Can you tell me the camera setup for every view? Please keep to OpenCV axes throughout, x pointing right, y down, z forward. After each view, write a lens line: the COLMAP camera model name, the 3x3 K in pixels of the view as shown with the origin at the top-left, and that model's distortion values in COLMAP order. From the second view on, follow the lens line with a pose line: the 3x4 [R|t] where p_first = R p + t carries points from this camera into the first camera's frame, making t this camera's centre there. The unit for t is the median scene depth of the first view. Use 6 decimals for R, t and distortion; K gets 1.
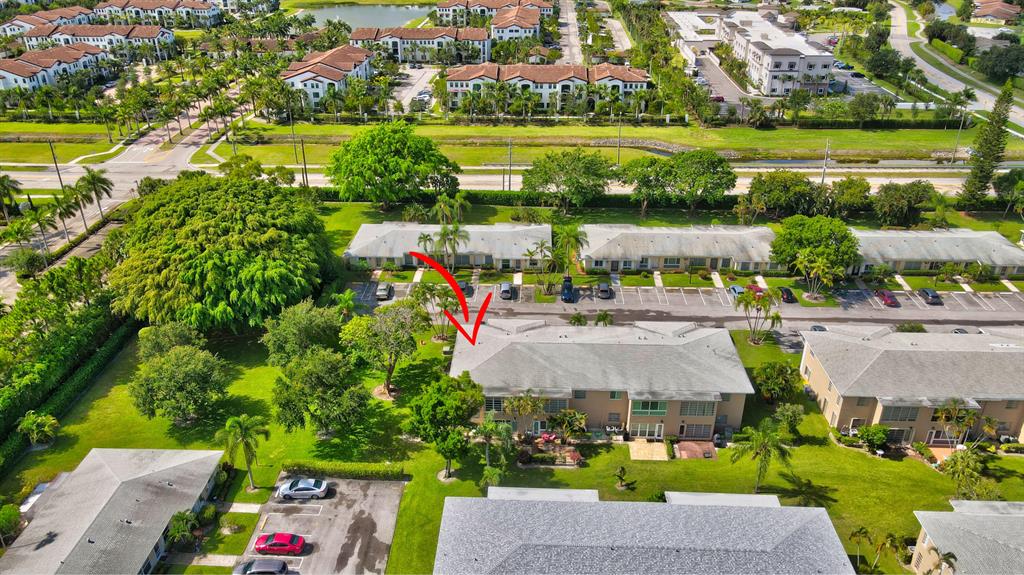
lens RADIAL K [[752.1, 0, 510.6], [0, 752.1, 289.4], [0, 0, 1]] dist [-0.002136, 0.004782]
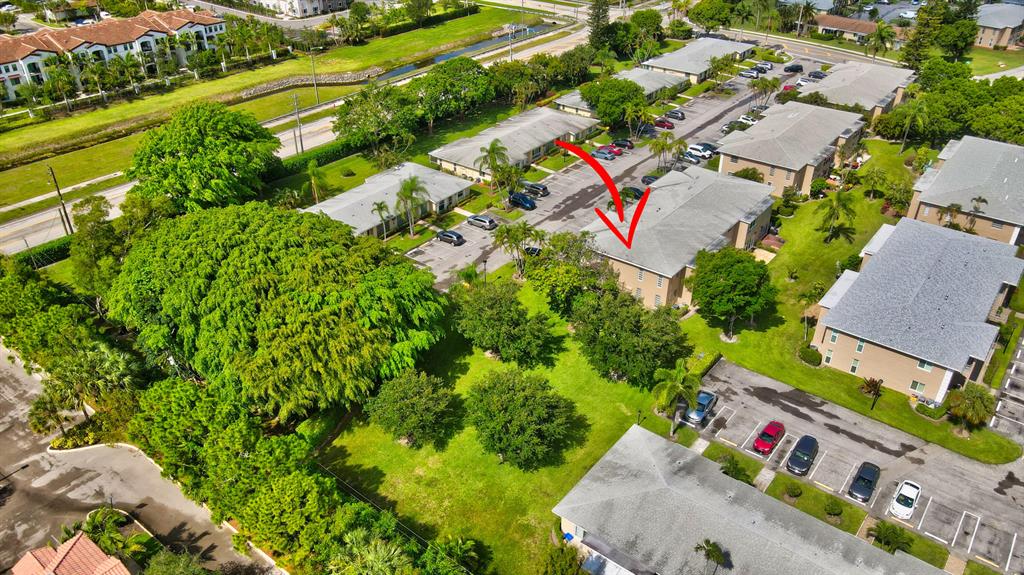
lens RADIAL K [[752.1, 0, 510.8], [0, 752.1, 285.5], [0, 0, 1]] dist [-0.002136, 0.004782]
pose [[0.587044, -0.416076, 0.694449, -0.425345], [0.361660, 0.902246, 0.234852, -0.085905], [-0.724280, 0.113286, 0.680136, 0.188420]]
